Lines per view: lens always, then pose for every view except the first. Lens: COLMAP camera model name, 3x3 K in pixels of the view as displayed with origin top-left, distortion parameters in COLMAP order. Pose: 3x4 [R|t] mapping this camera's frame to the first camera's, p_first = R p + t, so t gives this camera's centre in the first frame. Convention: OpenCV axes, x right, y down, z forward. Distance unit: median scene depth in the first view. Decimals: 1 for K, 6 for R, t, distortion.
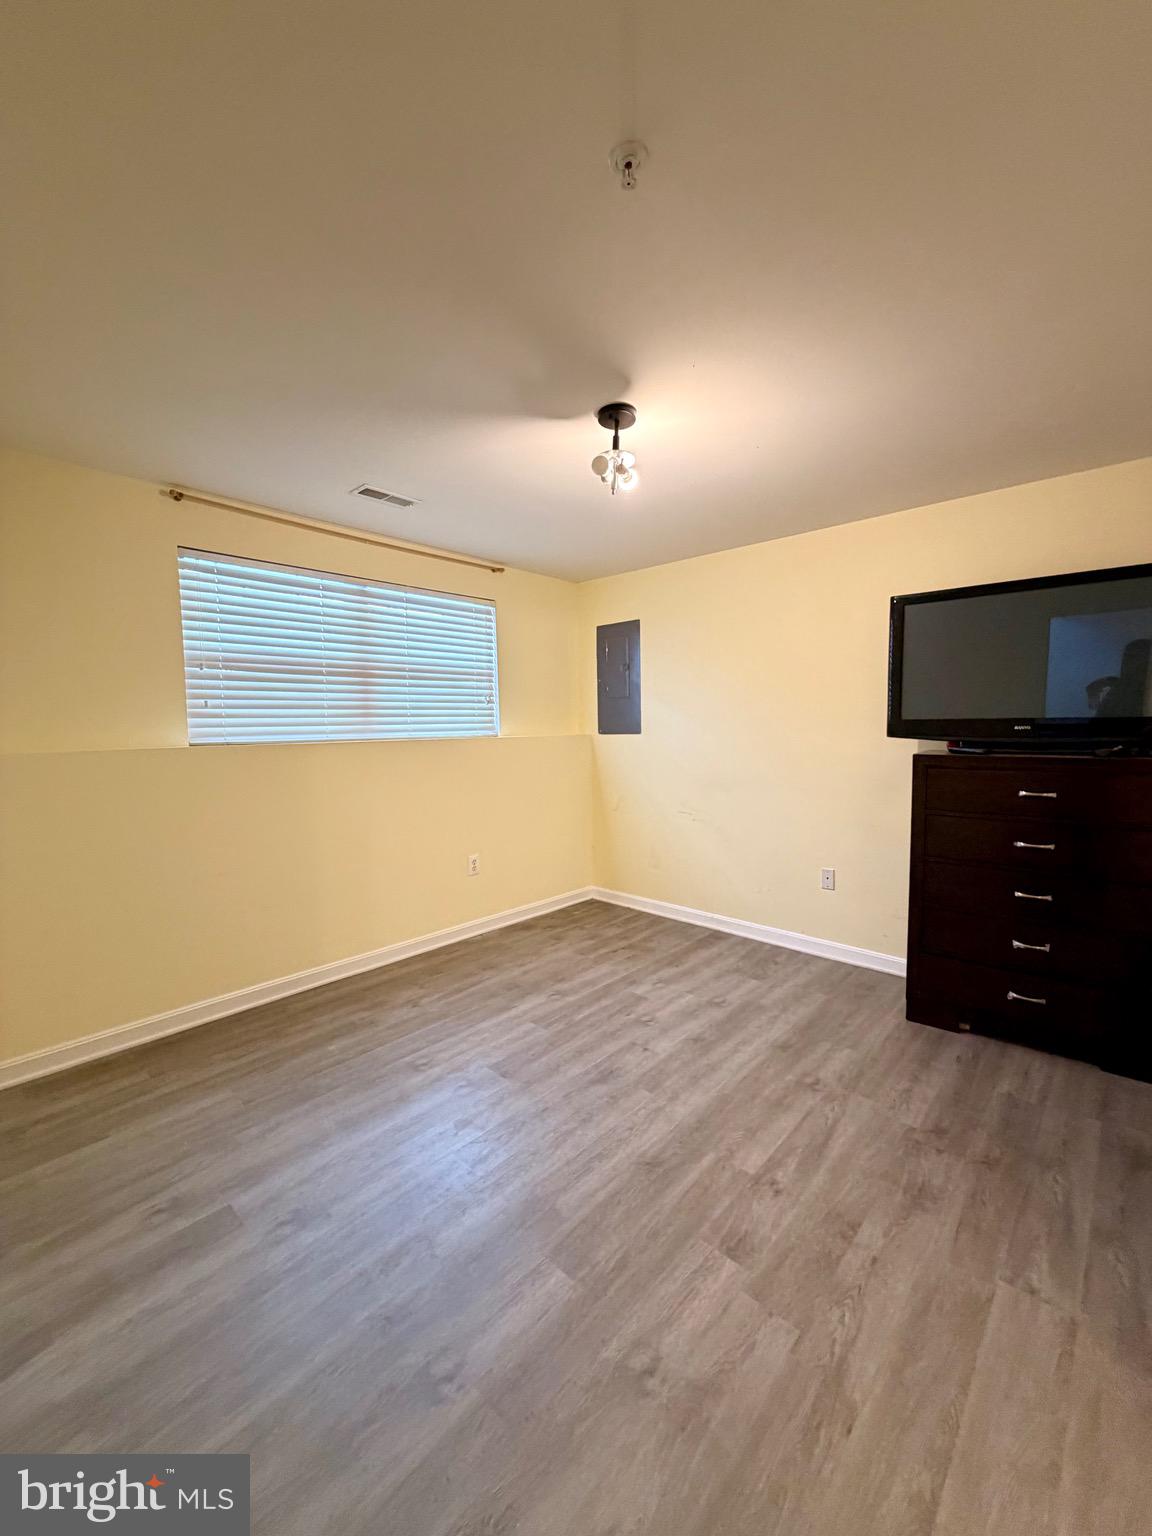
lens RADIAL K [[610.7, 0, 572.6], [0, 610.7, 771.0], [0, 0, 1]] dist [0.000250, 0.000072]
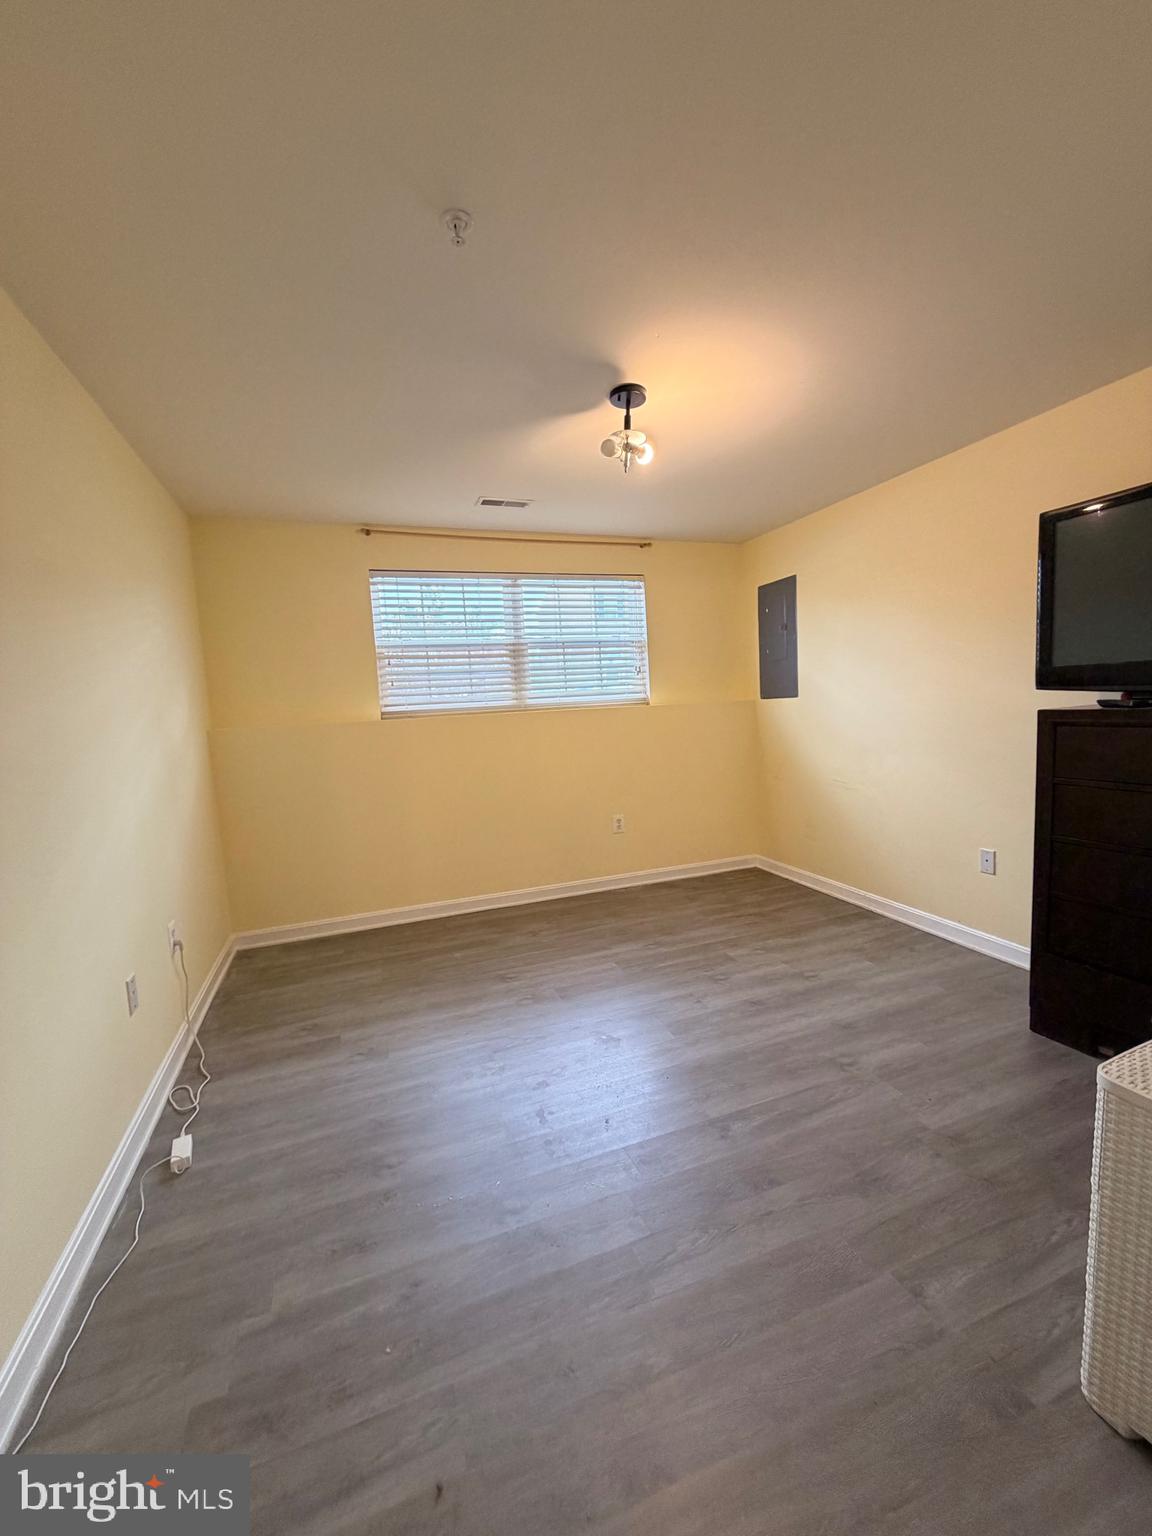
lens RADIAL K [[610.7, 0, 572.6], [0, 610.7, 771.0], [0, 0, 1]] dist [0.000250, 0.000072]
pose [[0.891514, 0.016103, -0.452706, 0.339170], [0.005298, 0.998929, 0.045965, 0.011913], [0.452962, -0.043377, 0.890474, -0.007263]]
